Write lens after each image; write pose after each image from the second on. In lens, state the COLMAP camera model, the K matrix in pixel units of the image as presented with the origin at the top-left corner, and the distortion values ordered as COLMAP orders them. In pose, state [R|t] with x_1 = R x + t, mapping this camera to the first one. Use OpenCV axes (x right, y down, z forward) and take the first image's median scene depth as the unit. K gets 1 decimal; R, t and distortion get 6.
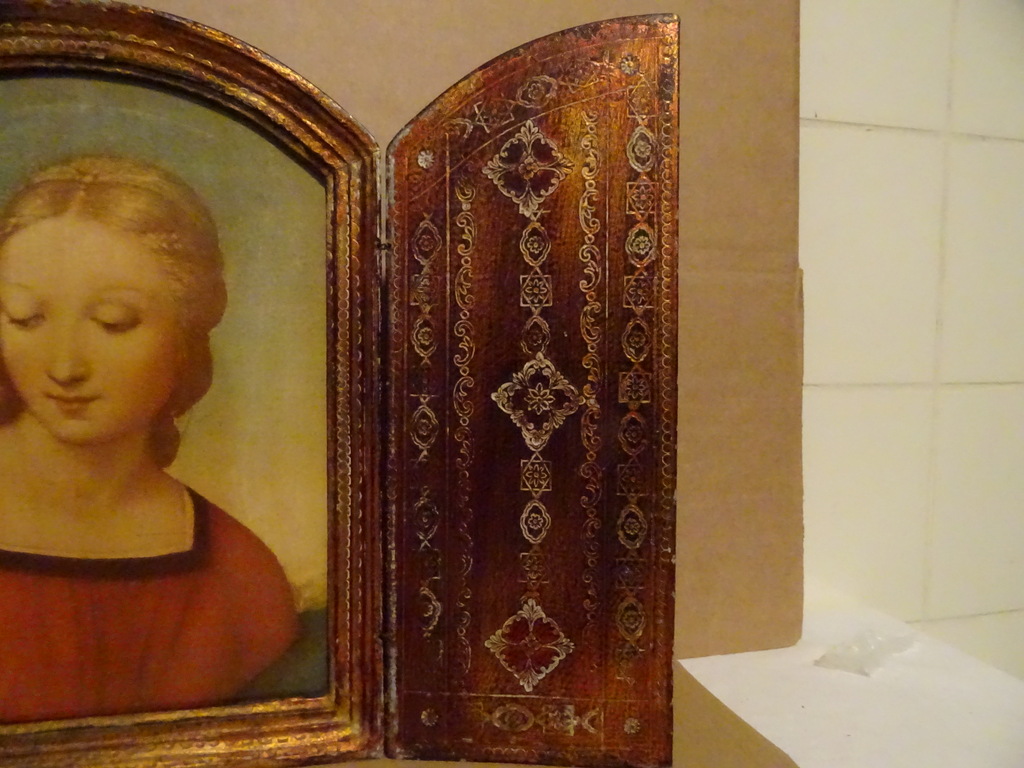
lens RADIAL K [[748.8, 0, 514.7], [0, 748.8, 380.6], [0, 0, 1]] dist [0.008398, -0.015287]
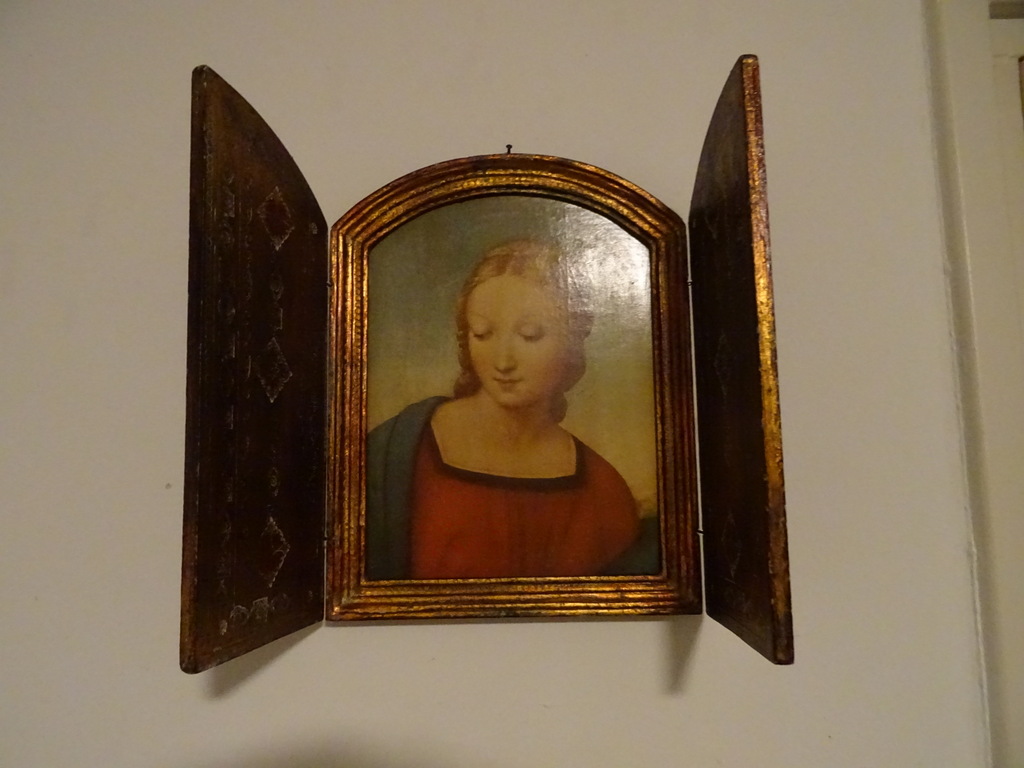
lens RADIAL K [[748.8, 0, 508.7], [0, 748.8, 381.9], [0, 0, 1]] dist [0.008398, -0.015287]
pose [[0.982154, -0.034369, -0.184914, -0.270869], [0.006266, 0.988596, -0.150459, 0.273445], [0.187976, 0.146615, 0.971169, -0.614752]]
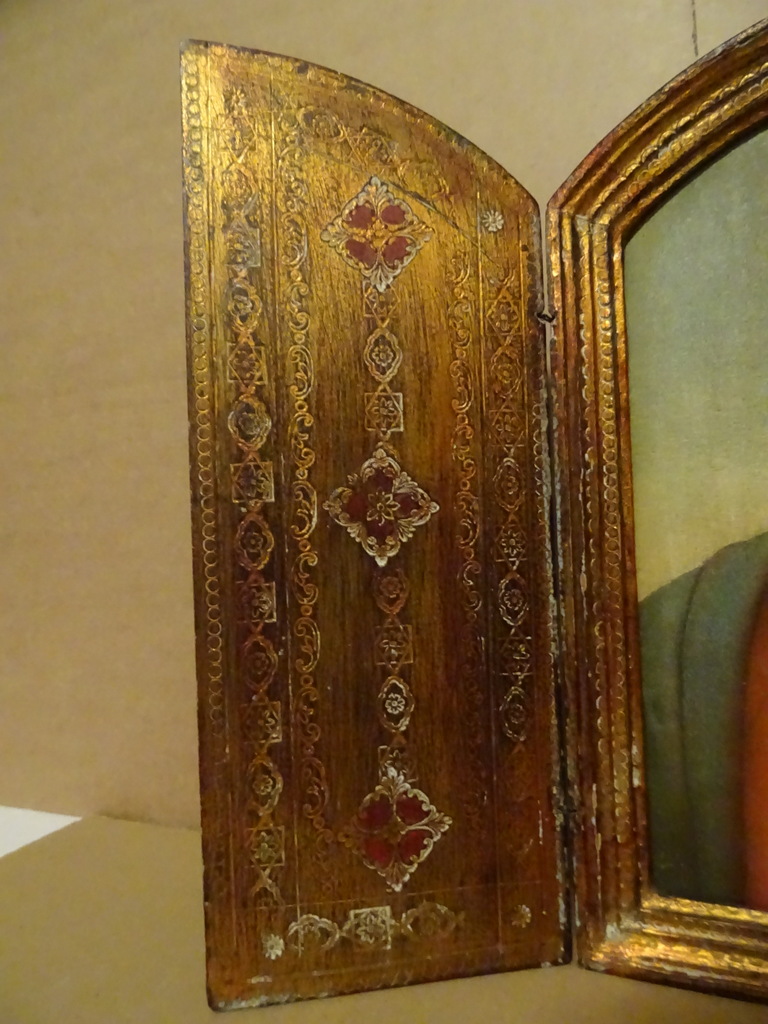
lens RADIAL K [[748.8, 0, 378.1], [0, 748.8, 511.5], [0, 0, 1]] dist [0.008398, -0.015287]
pose [[0.804793, -0.048403, -0.591578, -0.611605], [0.006597, 0.997337, -0.072628, 0.095420], [0.593518, 0.054548, 0.802970, 0.078088]]
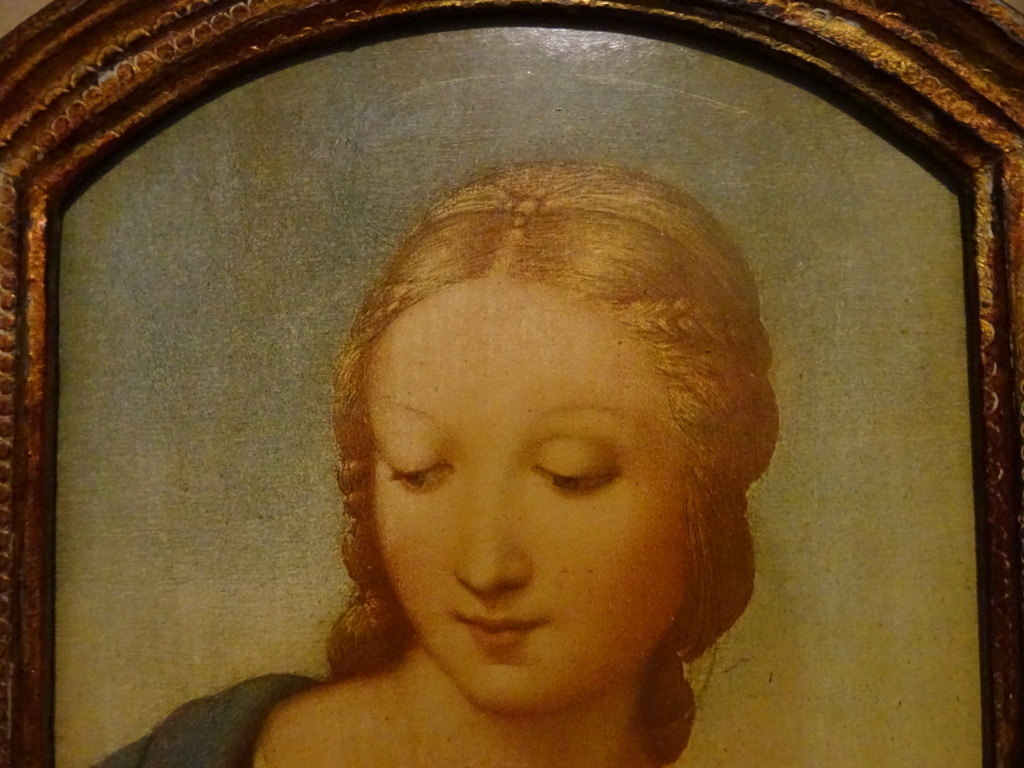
lens RADIAL K [[748.8, 0, 526.0], [0, 748.8, 368.9], [0, 0, 1]] dist [0.008398, -0.015287]
pose [[0.973602, -0.025062, -0.226872, -0.439580], [0.006787, 0.996693, -0.080977, -0.107182], [0.228151, 0.077300, 0.970552, 0.475324]]
